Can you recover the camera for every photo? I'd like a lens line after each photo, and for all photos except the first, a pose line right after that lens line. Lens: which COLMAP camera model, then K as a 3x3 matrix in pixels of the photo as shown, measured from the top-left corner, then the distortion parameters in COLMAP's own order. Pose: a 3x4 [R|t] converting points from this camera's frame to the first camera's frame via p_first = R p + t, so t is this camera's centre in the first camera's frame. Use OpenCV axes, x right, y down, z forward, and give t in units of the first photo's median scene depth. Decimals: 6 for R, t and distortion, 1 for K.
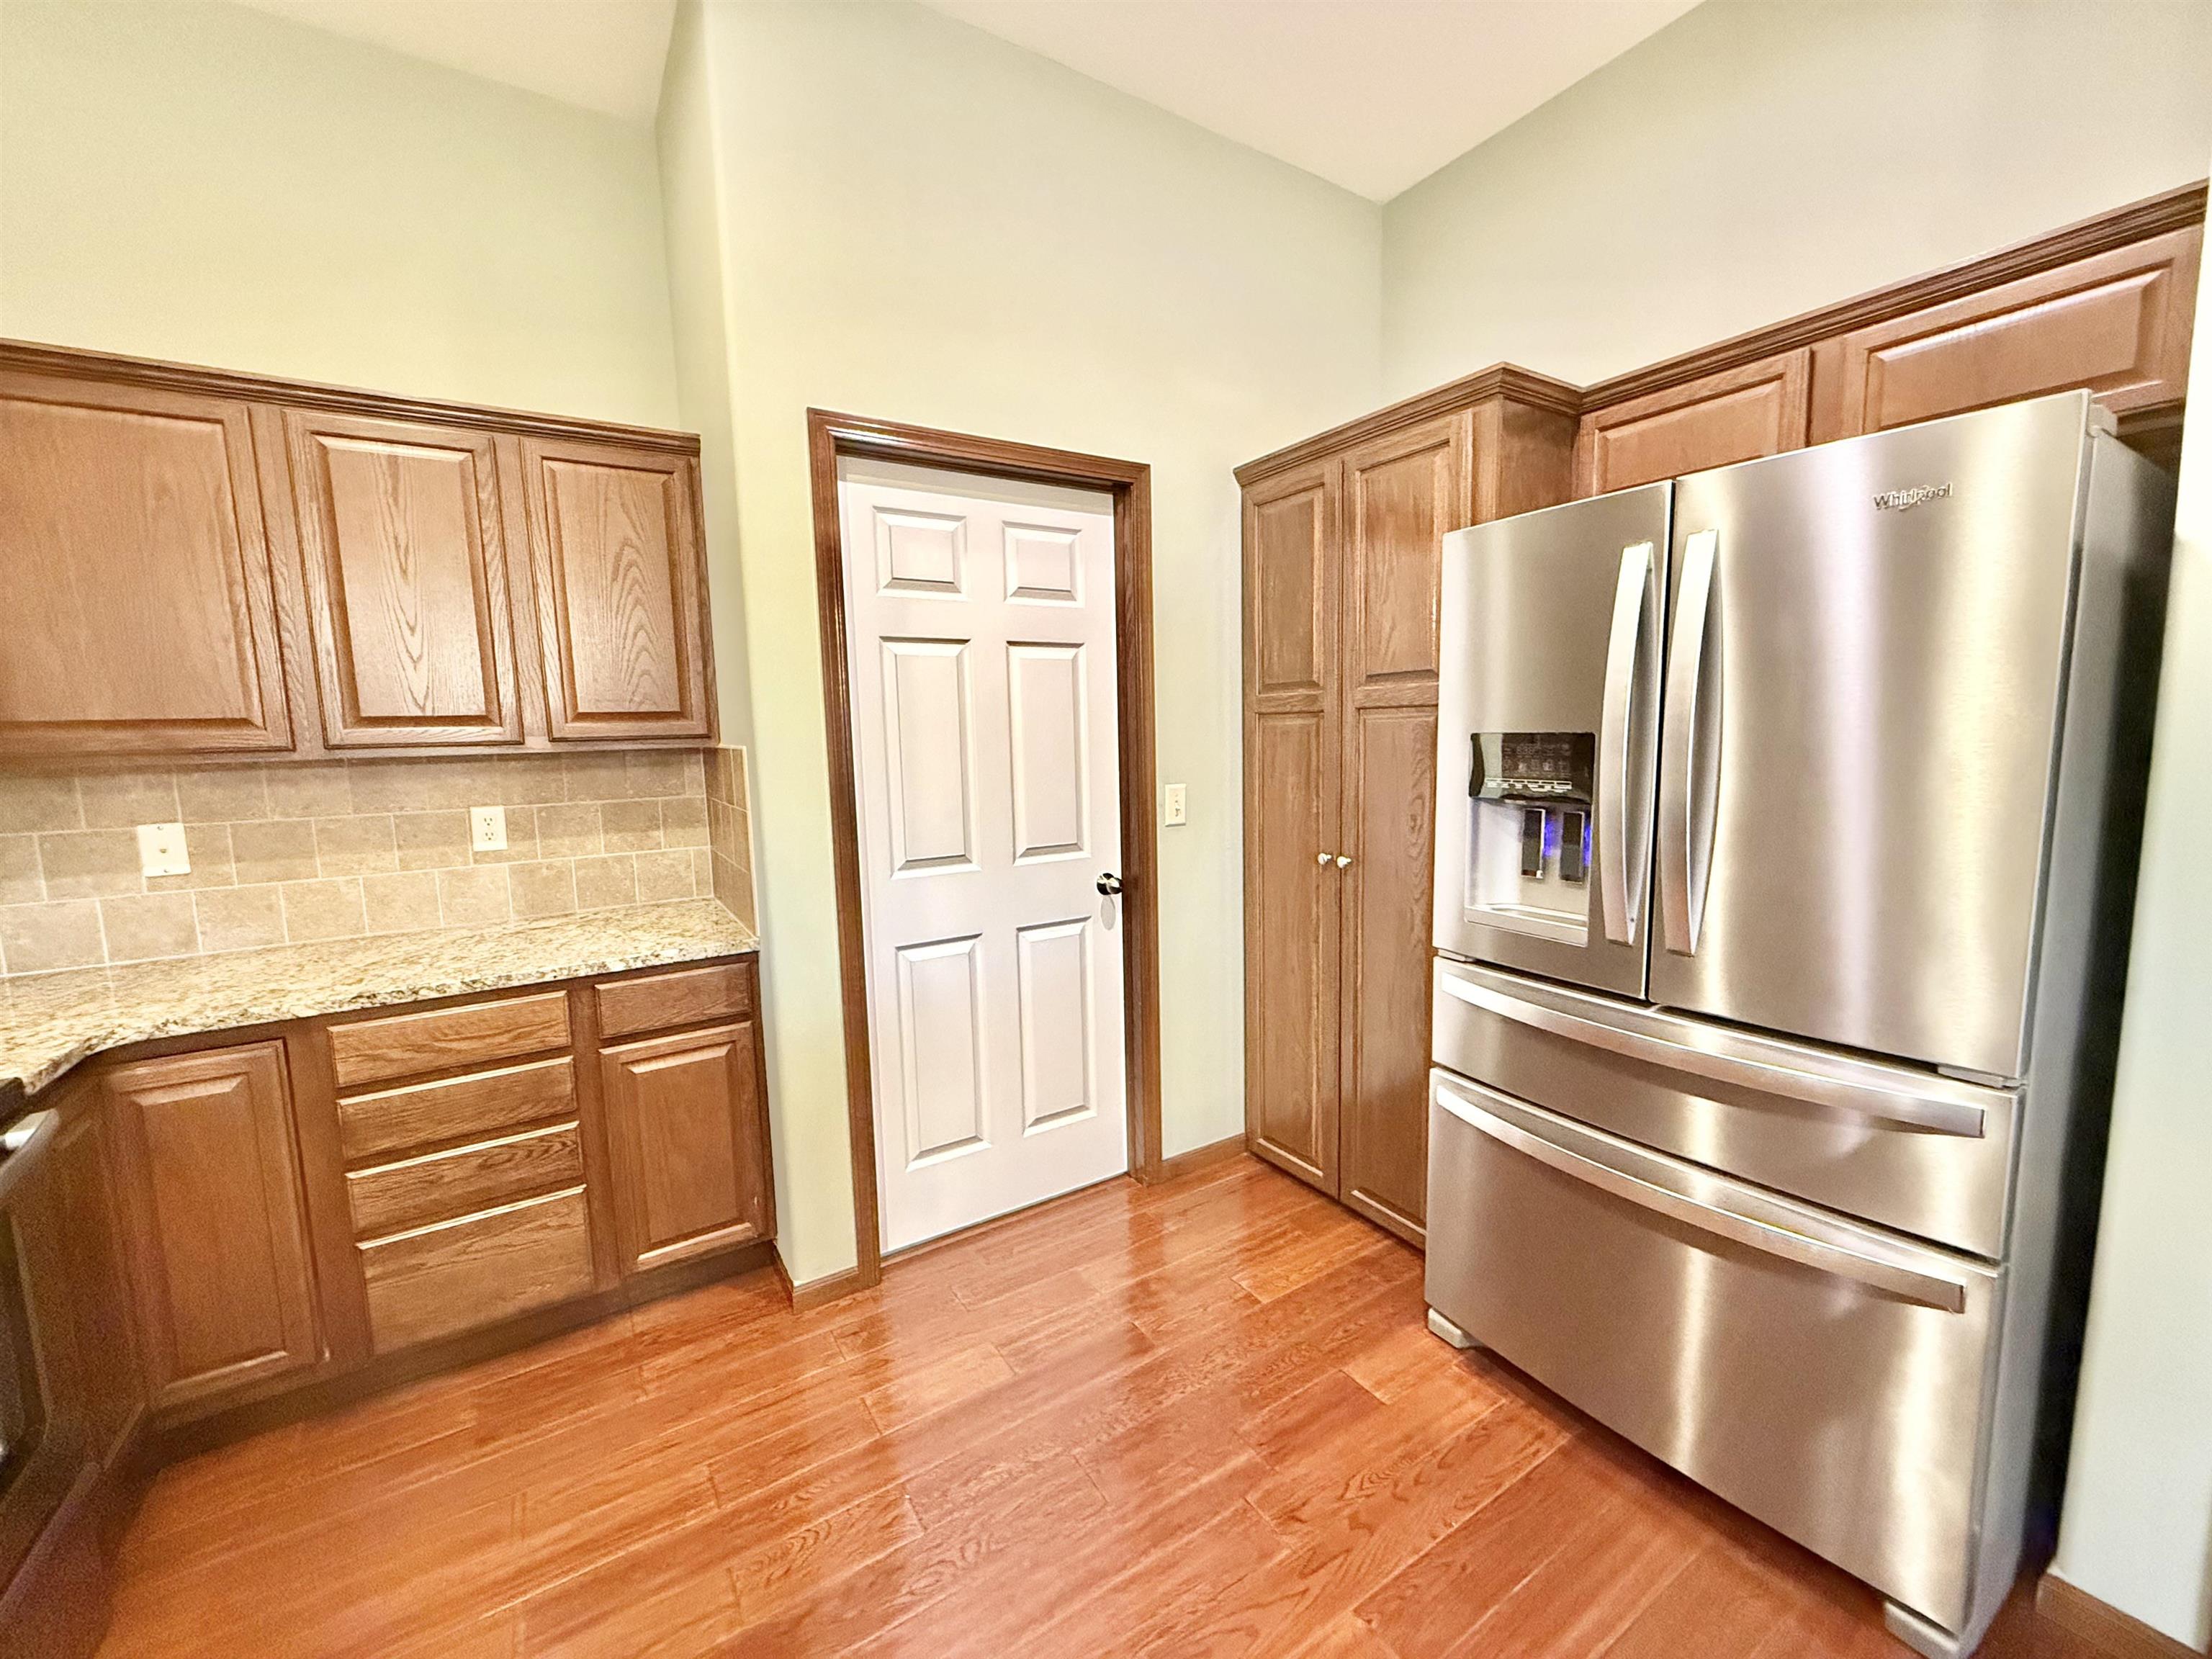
lens RADIAL K [[881.5, 0, 1098.2], [0, 881.5, 830.3], [0, 0, 1]] dist [0.000610, -0.000760]
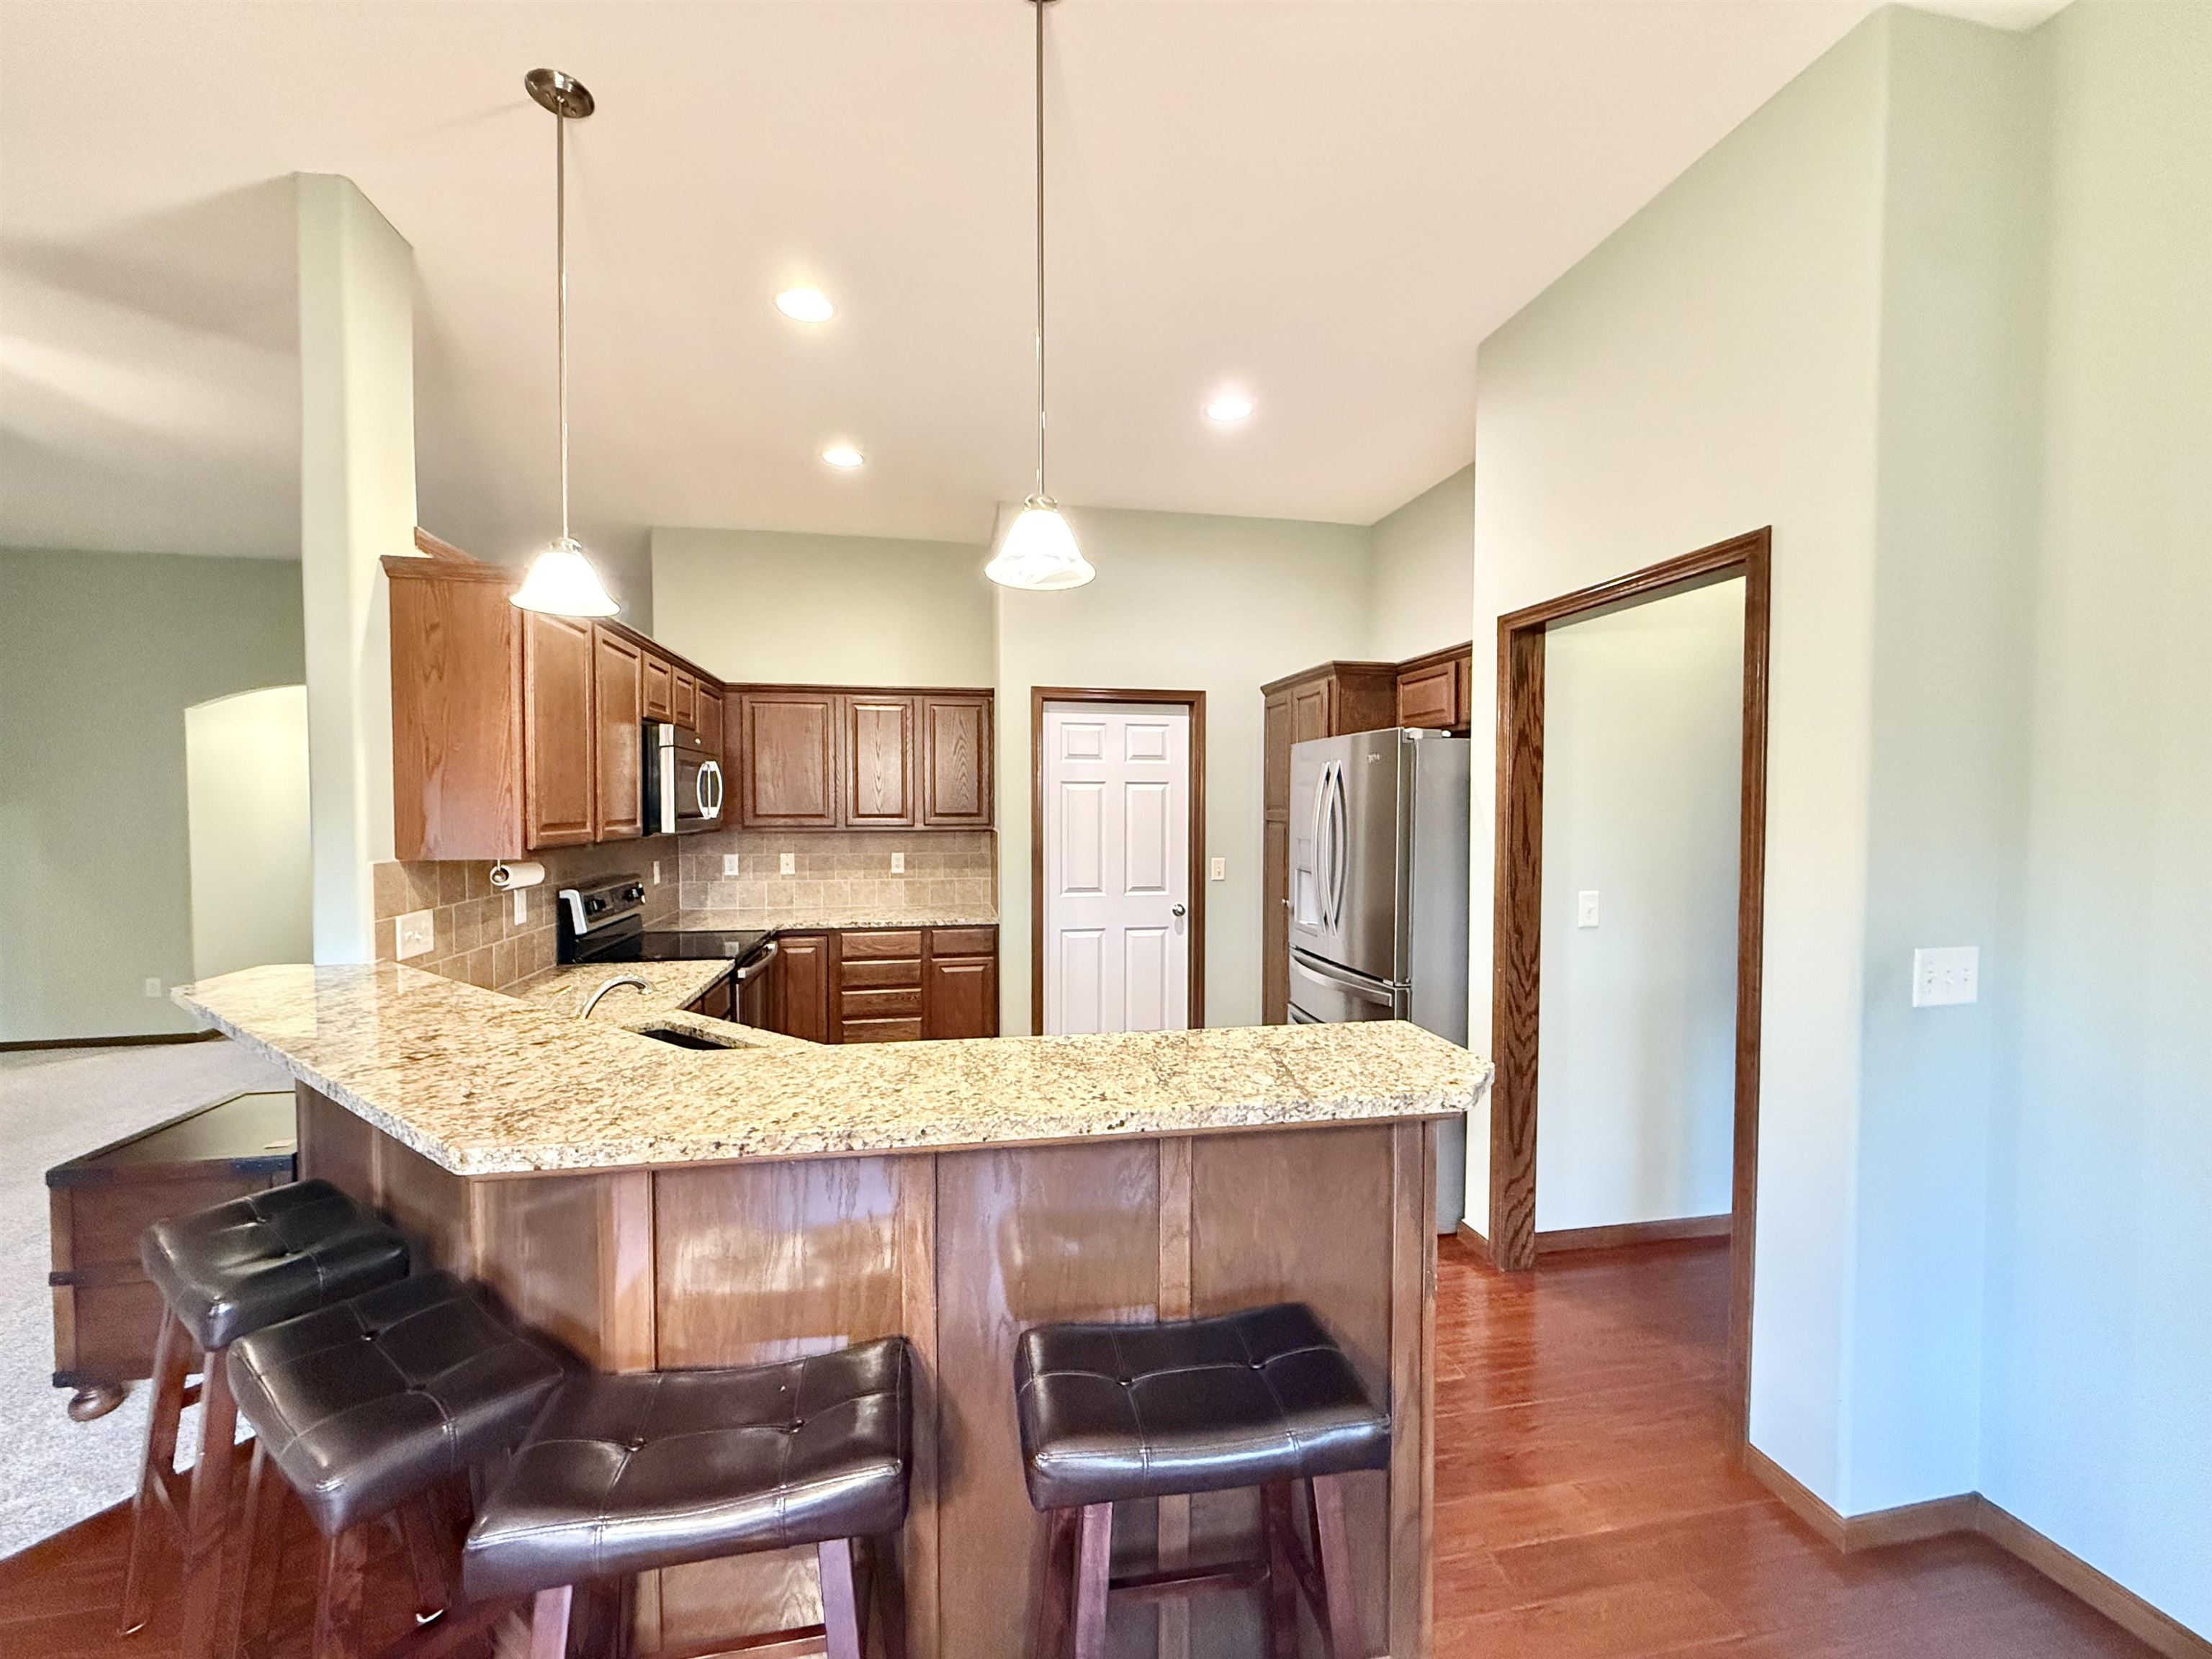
lens RADIAL K [[881.5, 0, 1098.2], [0, 881.5, 830.3], [0, 0, 1]] dist [0.000610, -0.000760]
pose [[0.931597, 0.035417, -0.361764, 0.623598], [-0.065455, 0.995318, -0.071115, 0.044340], [0.357551, 0.089930, 0.929553, -0.959344]]
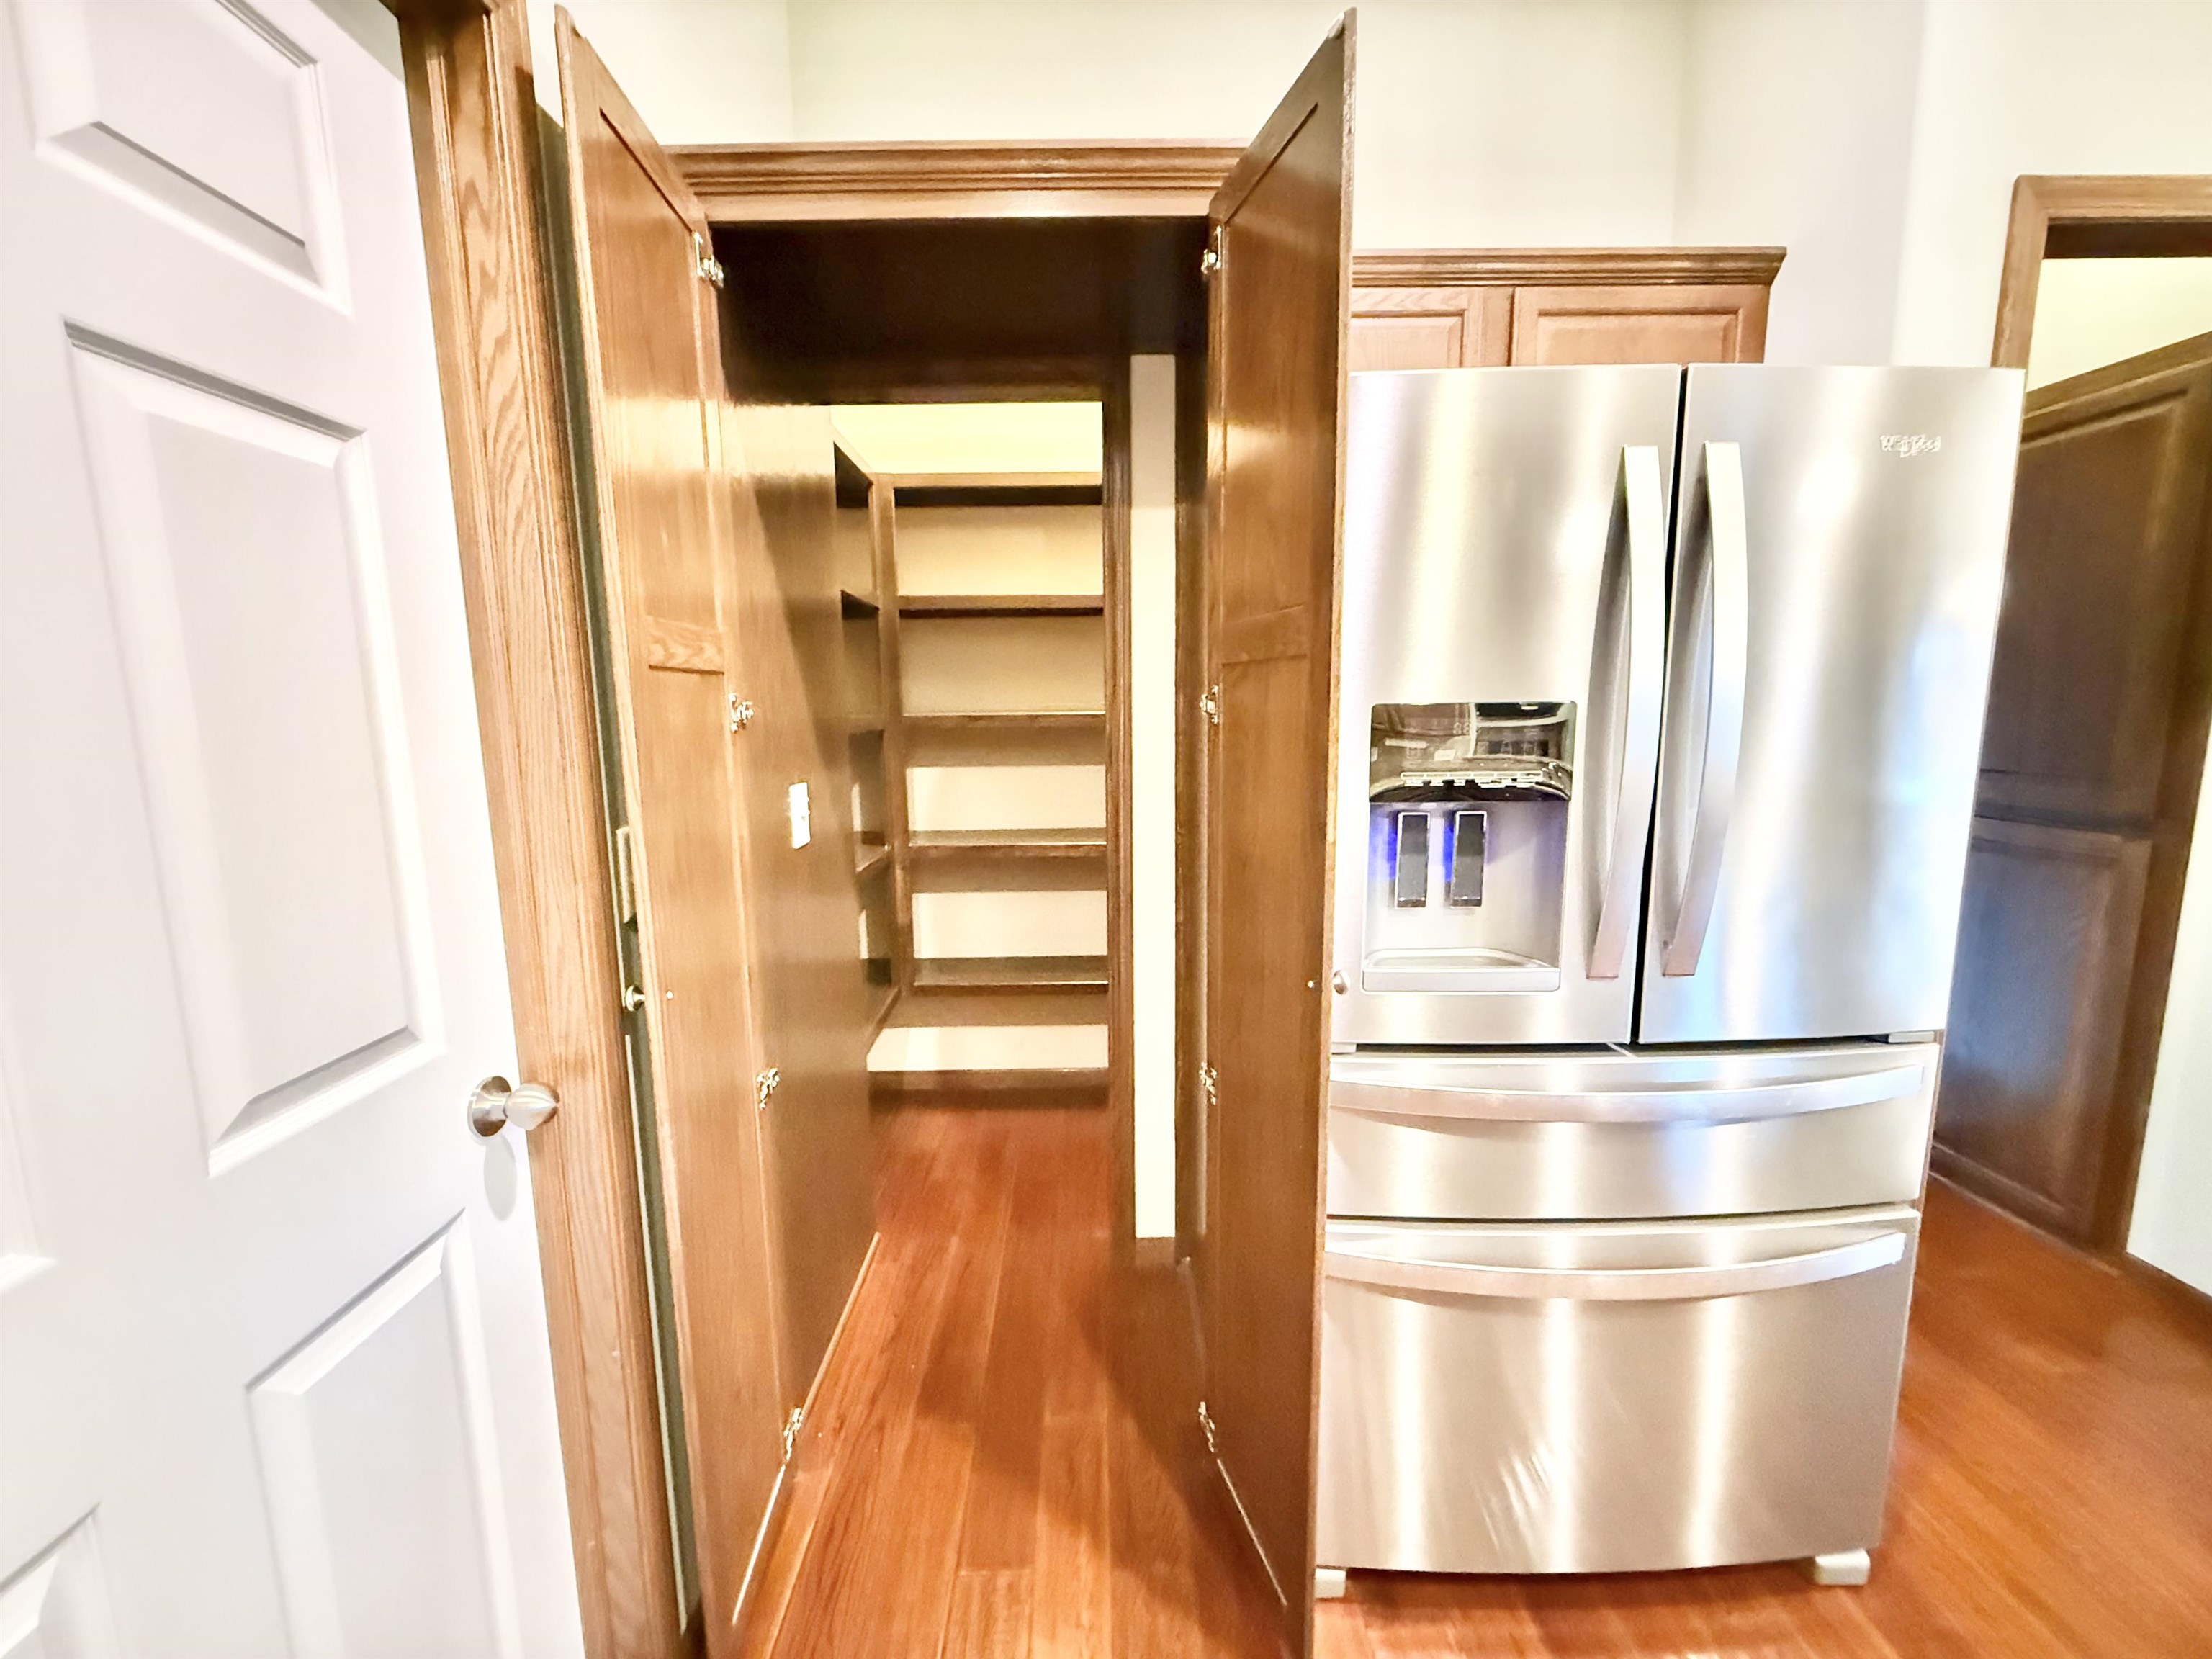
lens RADIAL K [[881.5, 0, 1098.2], [0, 881.5, 830.3], [0, 0, 1]] dist [0.000610, -0.000760]
pose [[0.512544, -0.104720, 0.852251, -0.201651], [0.101435, 0.992970, 0.061008, -0.064388], [-0.852648, 0.055179, 0.519563, 0.706809]]
